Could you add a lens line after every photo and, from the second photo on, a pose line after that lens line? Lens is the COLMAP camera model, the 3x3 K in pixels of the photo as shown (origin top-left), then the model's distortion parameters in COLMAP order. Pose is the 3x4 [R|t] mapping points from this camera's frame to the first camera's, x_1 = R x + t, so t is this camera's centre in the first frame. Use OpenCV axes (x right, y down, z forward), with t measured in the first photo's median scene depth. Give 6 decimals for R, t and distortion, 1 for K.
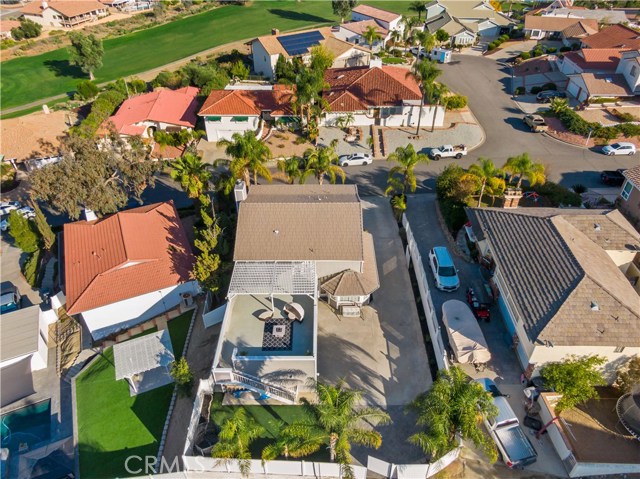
lens RADIAL K [[457.5, 0, 319.1], [0, 457.5, 241.3], [0, 0, 1]] dist [0.012104, -0.001300]
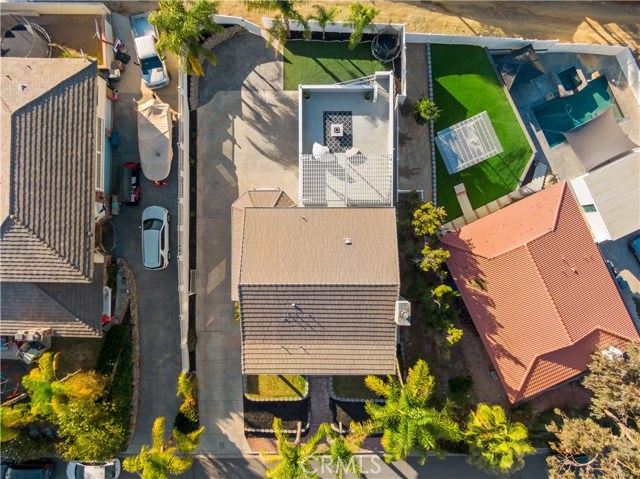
lens RADIAL K [[457.5, 0, 319.1], [0, 457.5, 241.3], [0, 0, 1]] dist [0.012104, -0.001300]
pose [[-0.999693, 0.003860, 0.024491, -0.069973], [0.017128, -0.606648, 0.794786, -0.729007], [0.017925, 0.794961, 0.606396, 0.558784]]
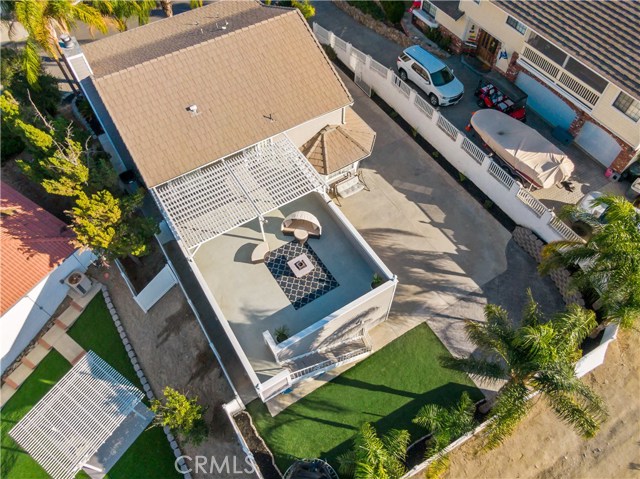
lens RADIAL K [[457.5, 0, 319.1], [0, 457.5, 241.3], [0, 0, 1]] dist [0.012104, -0.001300]
pose [[0.847167, -0.443105, 0.293199, -0.217380], [0.327365, 0.869939, 0.368834, -0.039399], [-0.418497, -0.216481, 0.882041, 0.460719]]
